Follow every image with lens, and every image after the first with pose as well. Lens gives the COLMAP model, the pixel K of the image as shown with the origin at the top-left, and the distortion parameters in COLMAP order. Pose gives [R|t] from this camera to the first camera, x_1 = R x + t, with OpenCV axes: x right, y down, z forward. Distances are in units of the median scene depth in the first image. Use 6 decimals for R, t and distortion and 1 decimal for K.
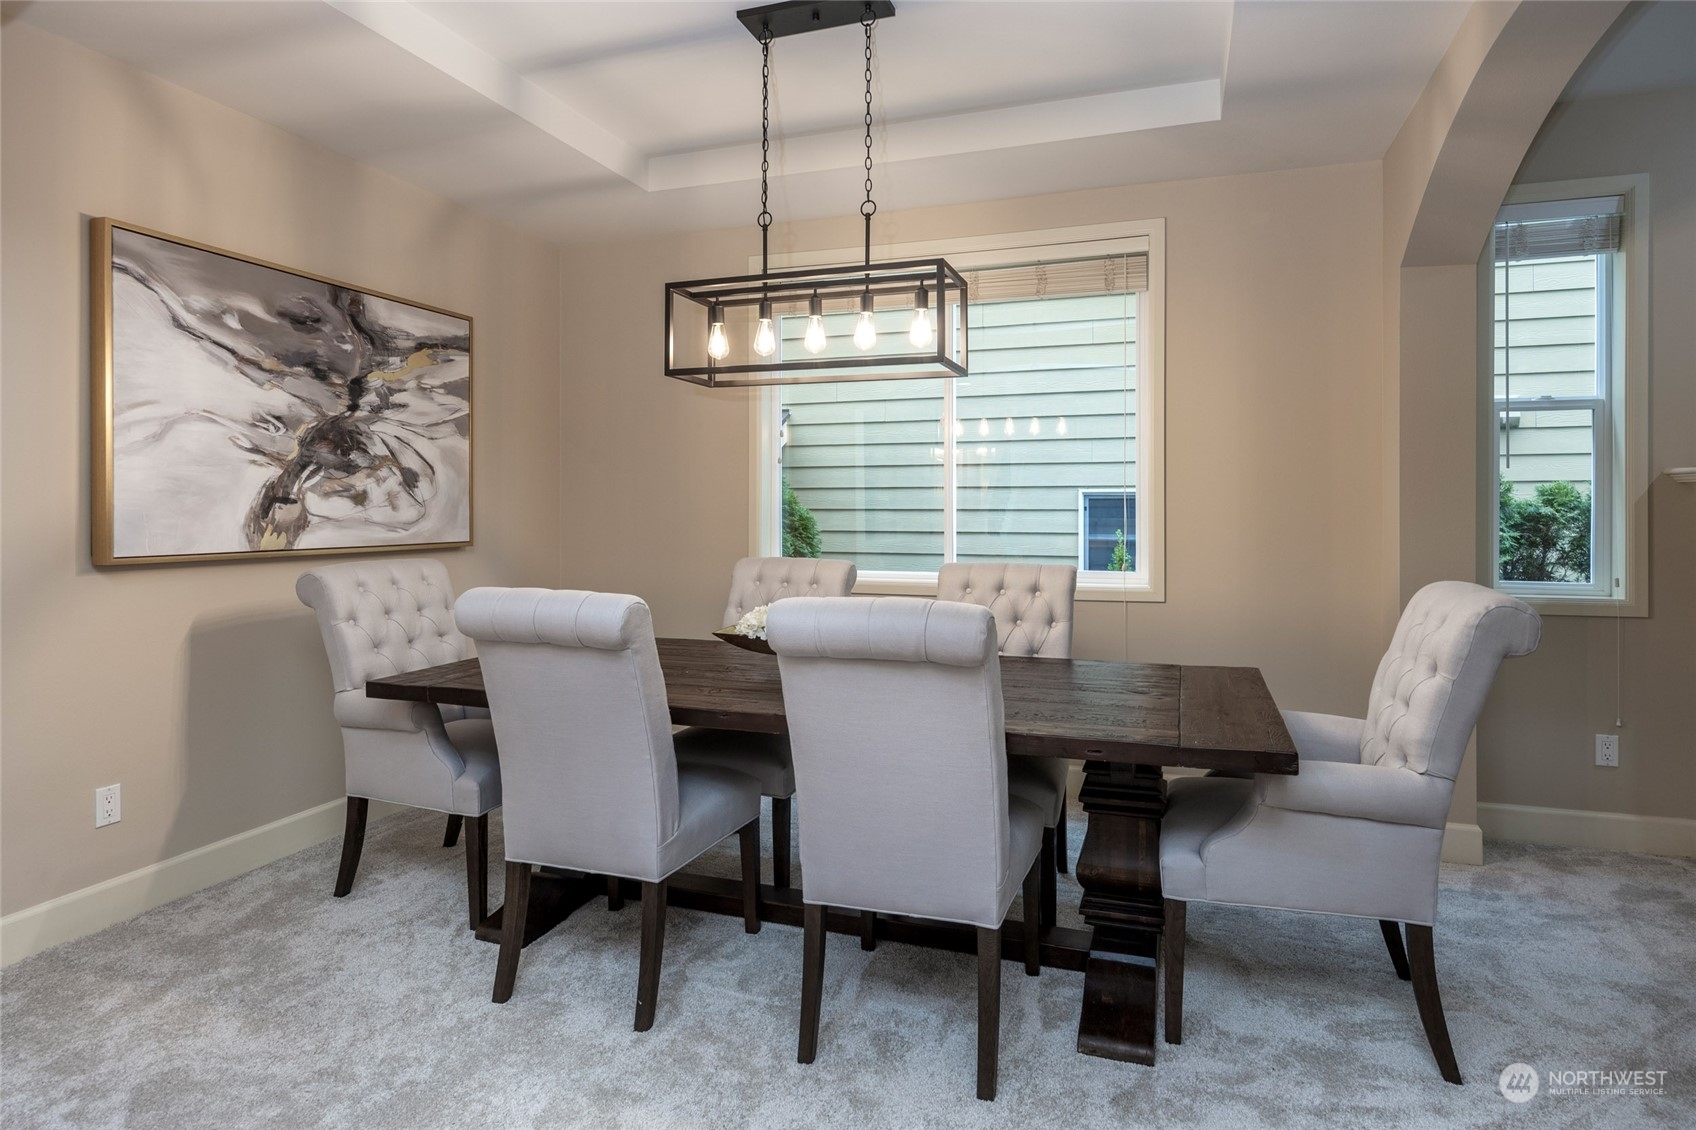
lens RADIAL K [[928.0, 0, 846.3], [0, 928.0, 523.3], [0, 0, 1]] dist [0.008337, 0.001376]
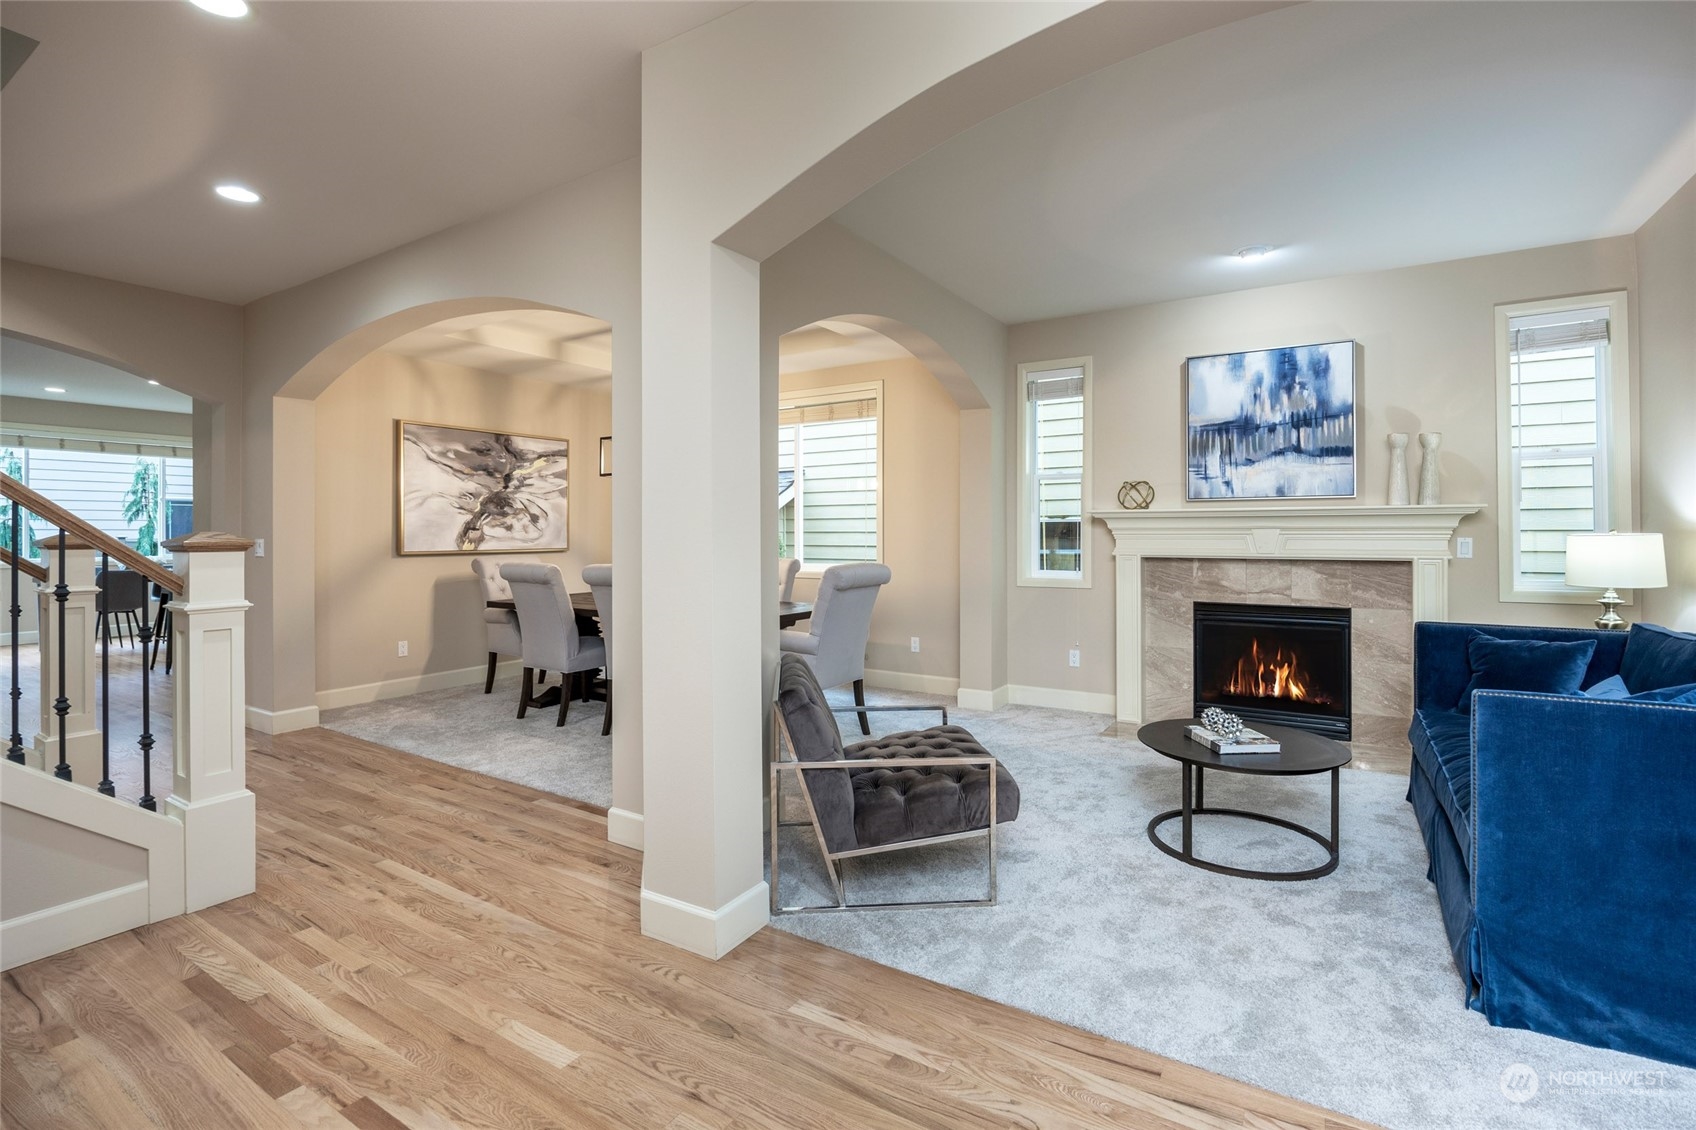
lens RADIAL K [[780.8, 0, 859.6], [0, 780.8, 541.9], [0, 0, 1]] dist [-0.001912, -0.000120]
pose [[0.974290, 0.000667, -0.225298, 0.740528], [-0.001072, 0.999998, -0.001672, 0.009112], [0.225296, 0.001871, 0.974289, -0.651773]]
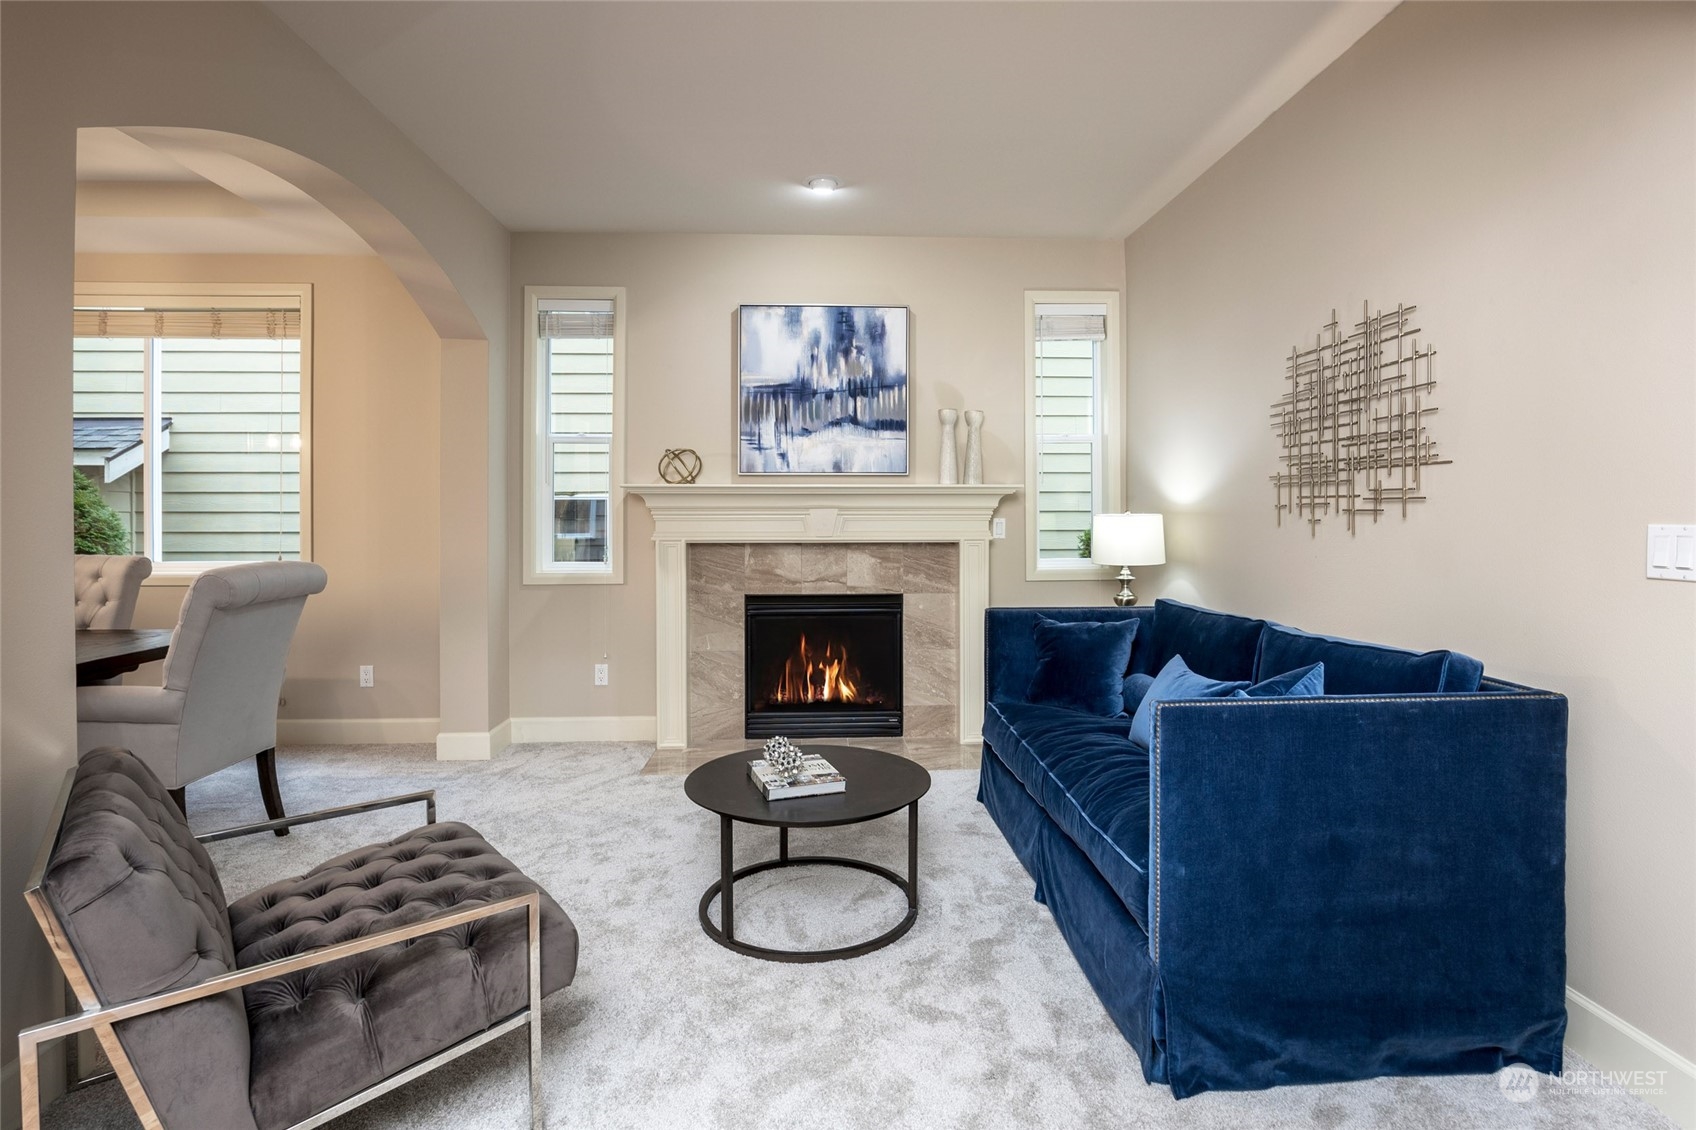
lens RADIAL K [[852.9, 0, 853.3], [0, 852.9, 517.3], [0, 0, 1]] dist [-0.017978, 0.002115]
pose [[0.931331, -0.002716, 0.364162, 0.687889], [0.005962, 0.999952, -0.007789, 0.006873], [-0.364124, 0.009425, 0.931303, -0.394239]]
